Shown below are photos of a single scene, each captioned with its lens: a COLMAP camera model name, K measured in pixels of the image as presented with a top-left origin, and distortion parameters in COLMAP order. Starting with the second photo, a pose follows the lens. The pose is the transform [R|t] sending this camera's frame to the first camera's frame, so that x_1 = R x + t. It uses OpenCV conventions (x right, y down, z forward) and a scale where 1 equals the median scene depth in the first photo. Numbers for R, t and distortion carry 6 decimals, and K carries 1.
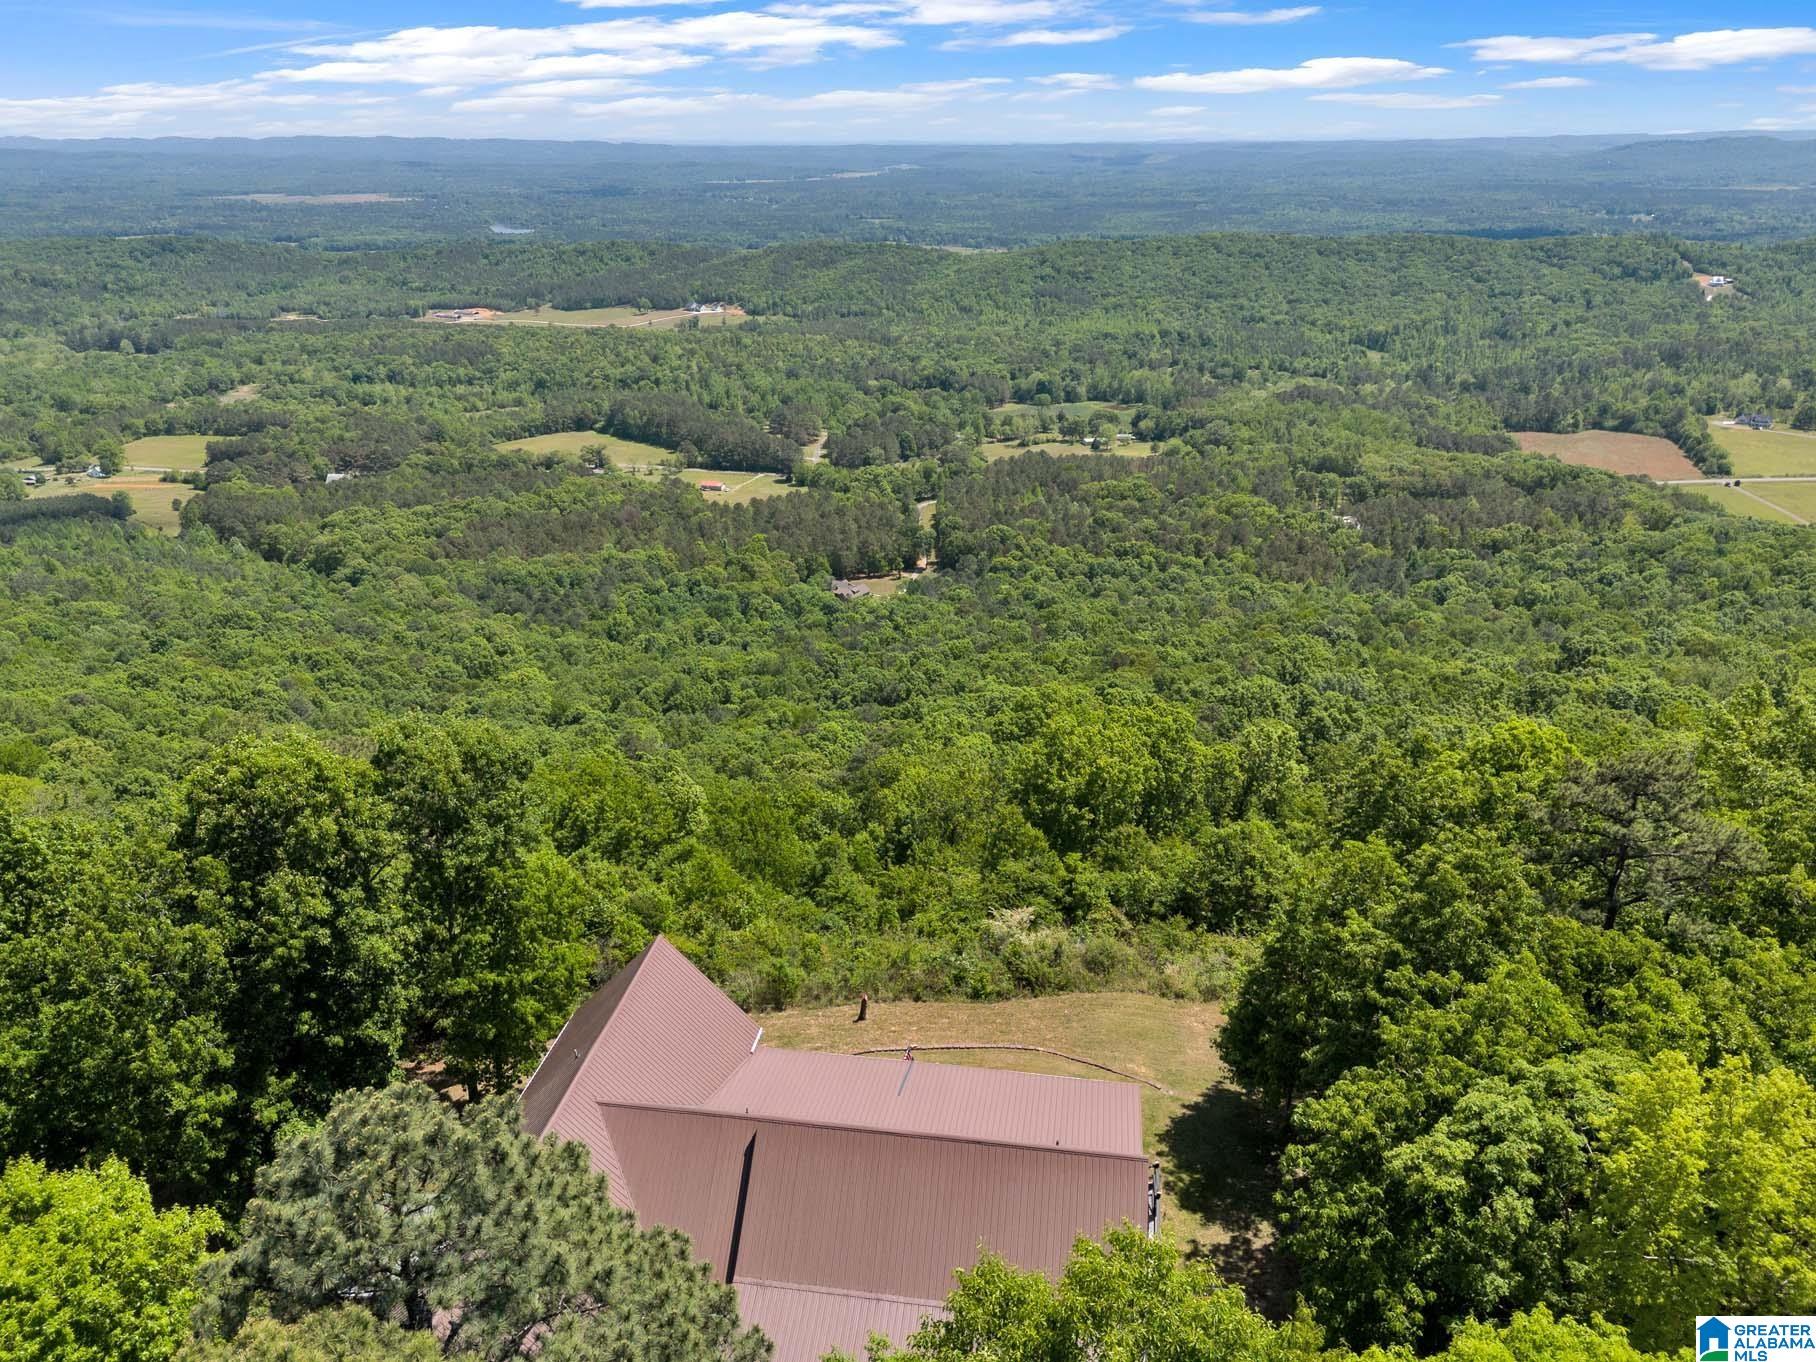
lens RADIAL K [[1334.3, 0, 906.2], [0, 1334.3, 675.4], [0, 0, 1]] dist [0.077175, -0.070946]
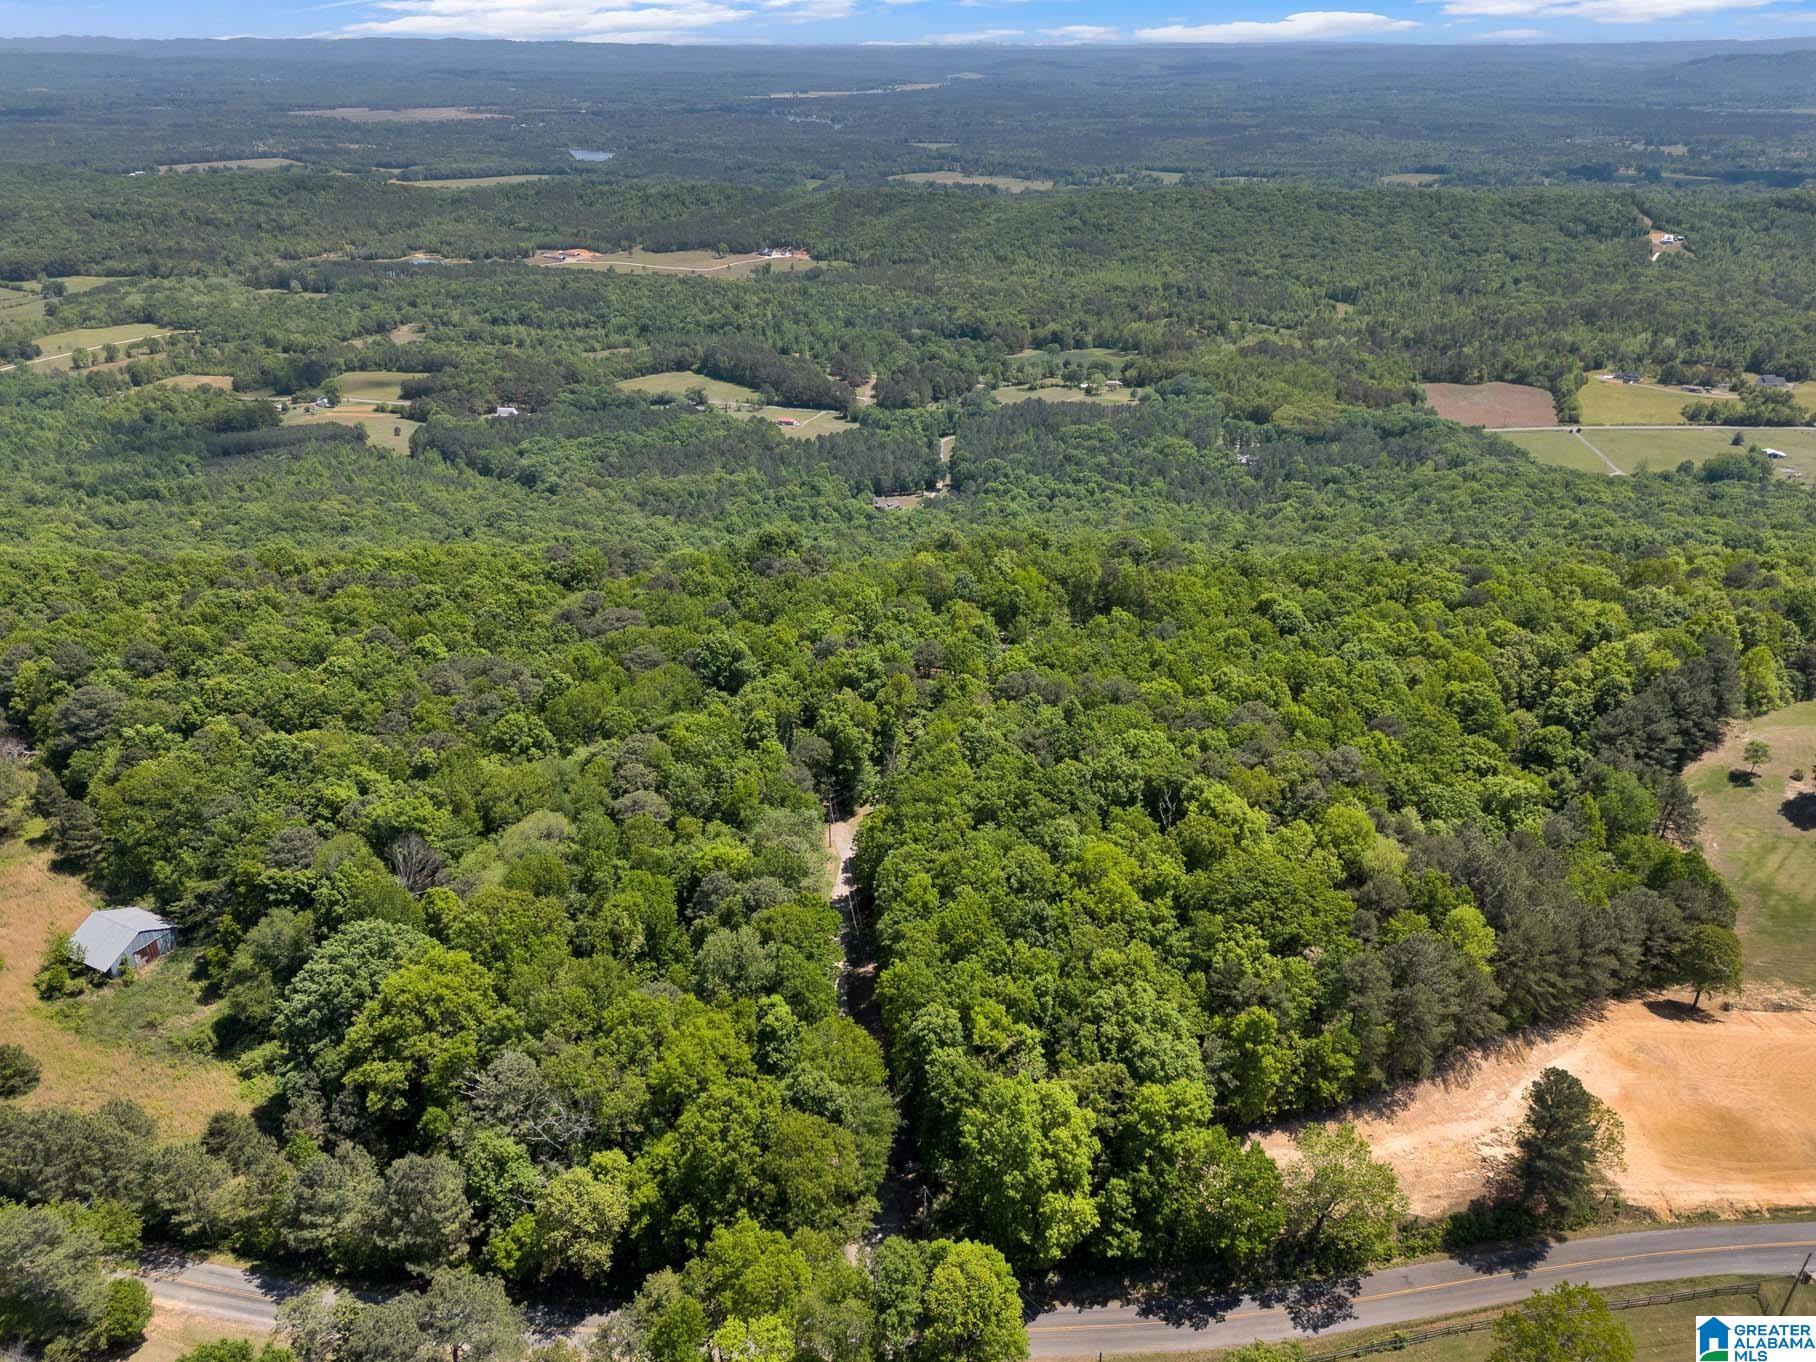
lens RADIAL K [[1334.3, 0, 906.2], [0, 1334.3, 675.4], [0, 0, 1]] dist [0.077175, -0.070946]
pose [[0.998995, 0.022115, -0.038979, 0.023585], [-0.019515, 0.997638, 0.065853, 0.014867], [0.040344, -0.065026, 0.997068, -0.264292]]
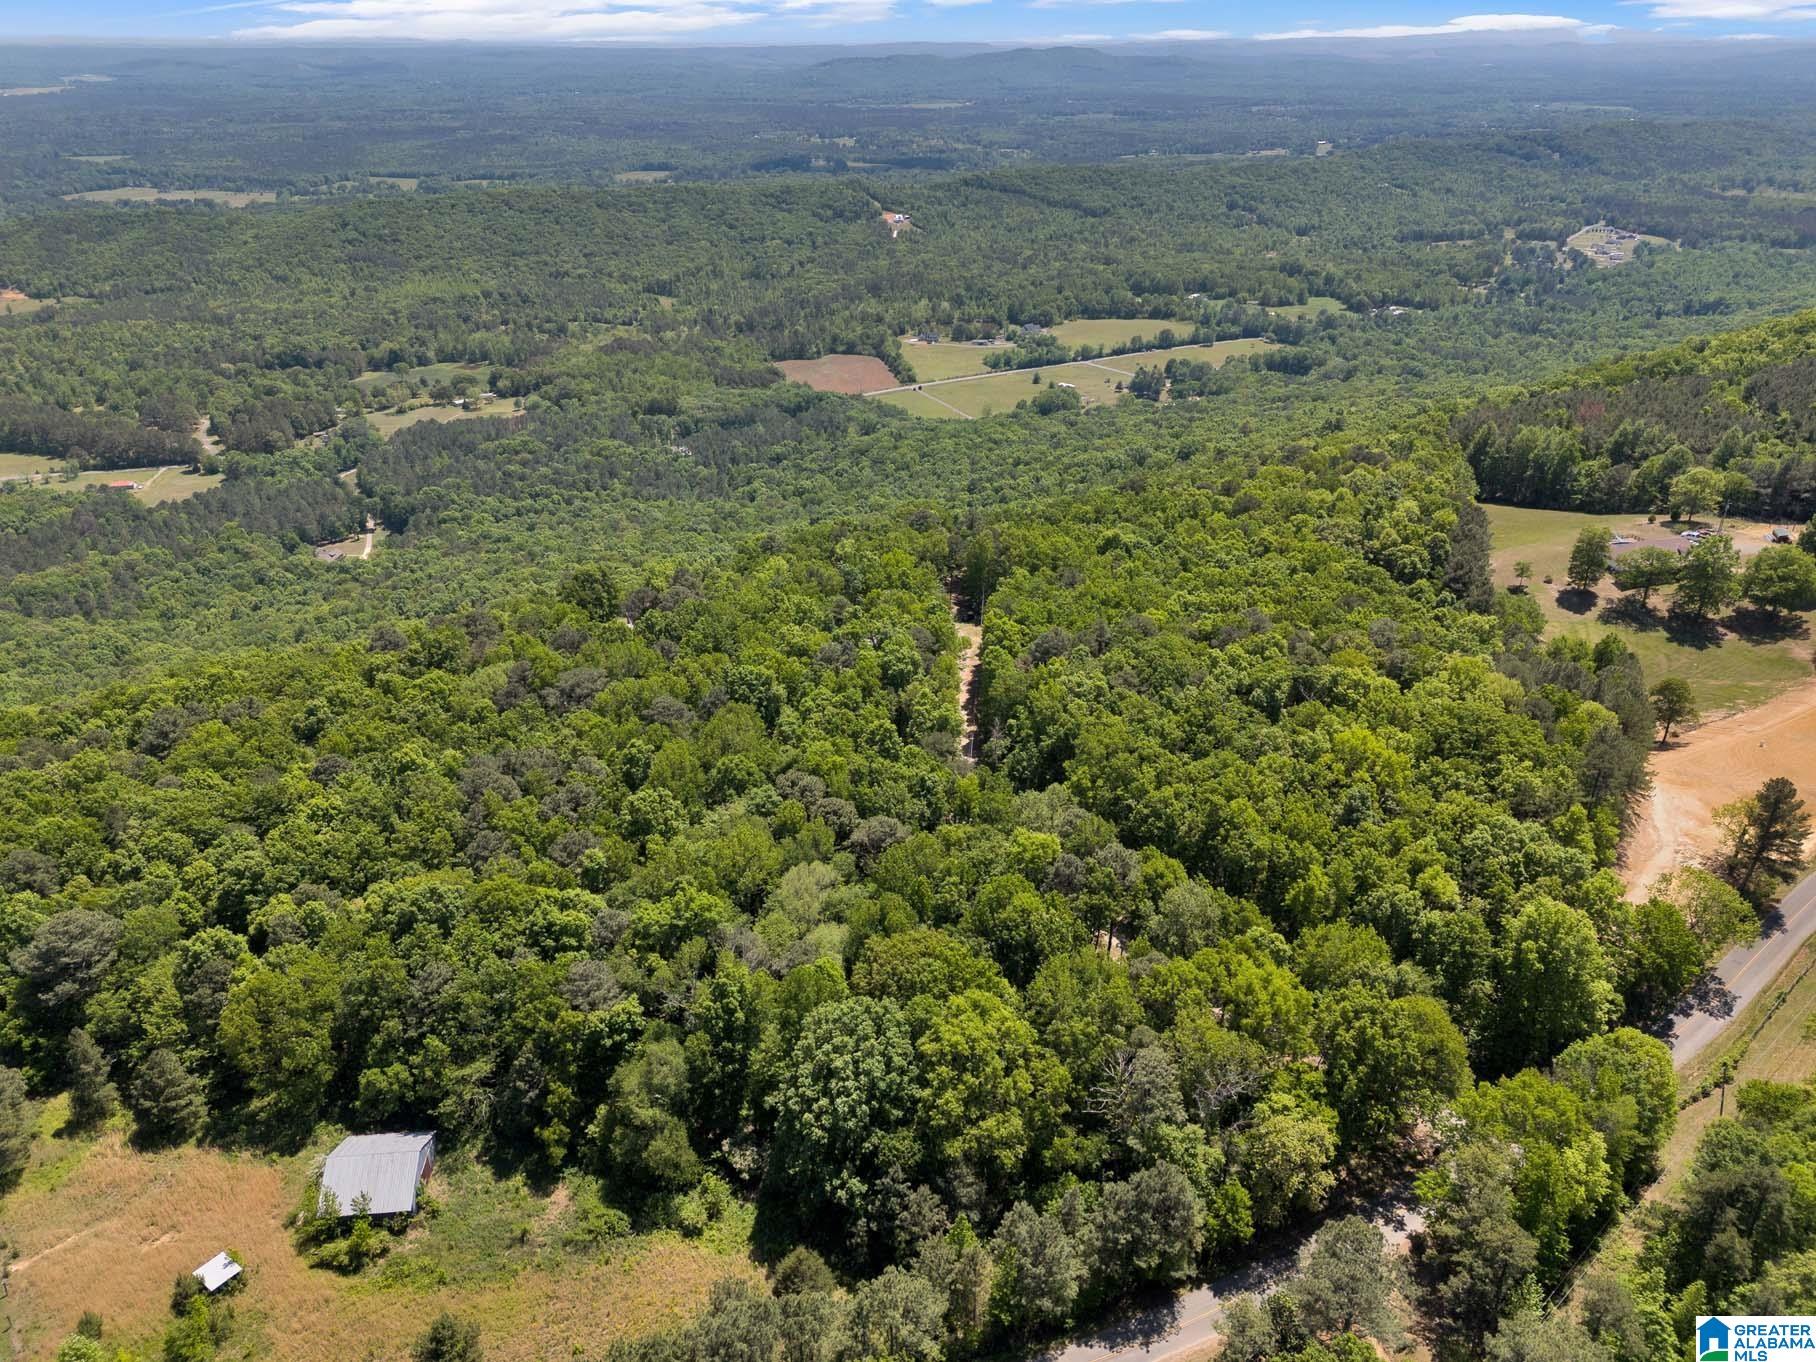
lens RADIAL K [[1334.3, 0, 906.2], [0, 1334.3, 675.4], [0, 0, 1]] dist [0.077175, -0.070946]
pose [[0.872580, -0.208214, 0.441872, -0.092405], [0.179640, 0.977994, 0.106098, 0.006559], [-0.454240, -0.013202, 0.890782, -0.243831]]
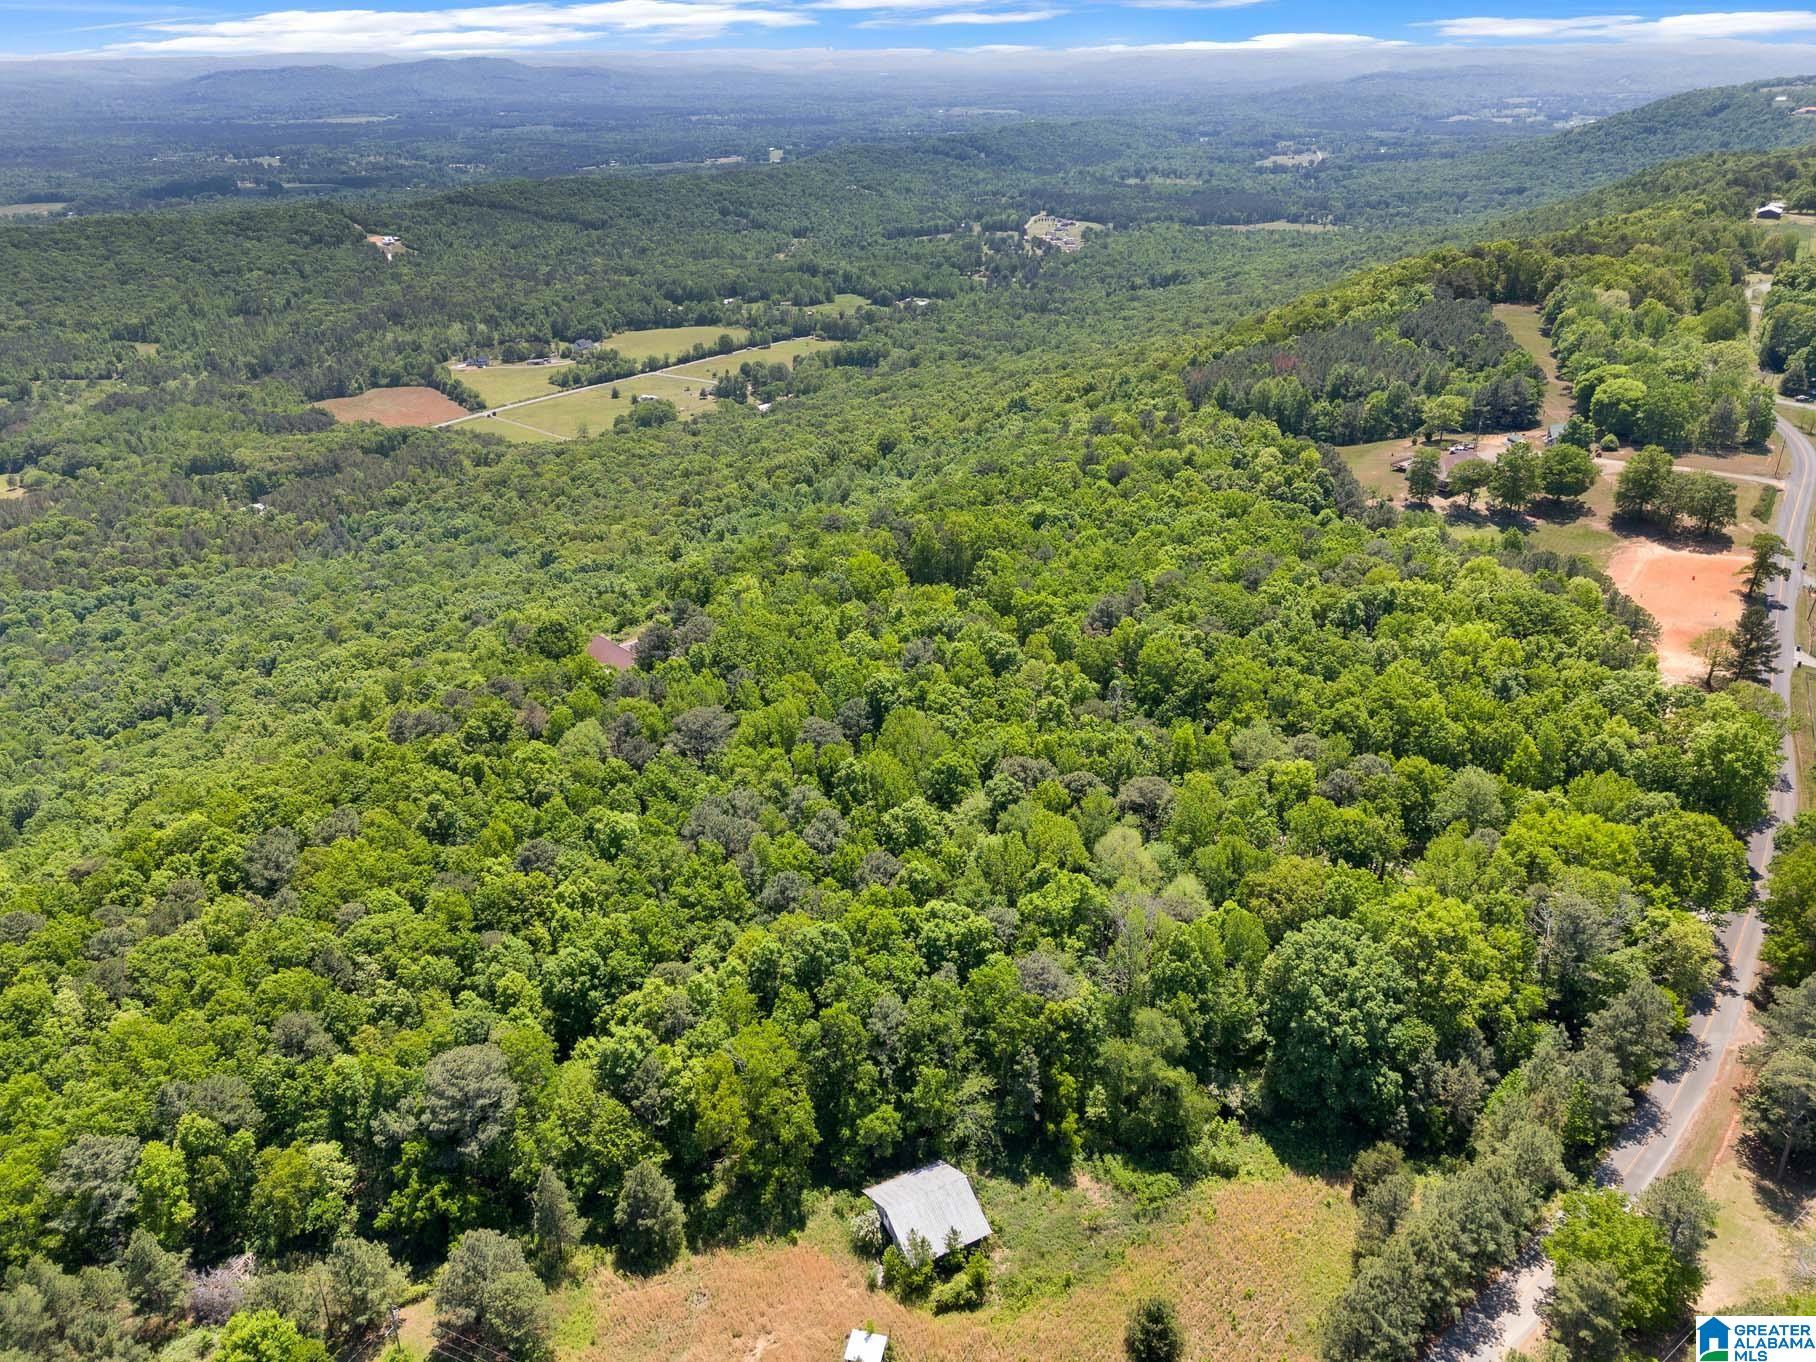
lens RADIAL K [[1334.3, 0, 906.2], [0, 1334.3, 675.4], [0, 0, 1]] dist [0.077175, -0.070946]
pose [[0.616546, -0.338872, 0.710660, -0.171577], [0.300019, 0.935650, 0.185869, -0.015576], [-0.727914, 0.098615, 0.678539, -0.189280]]
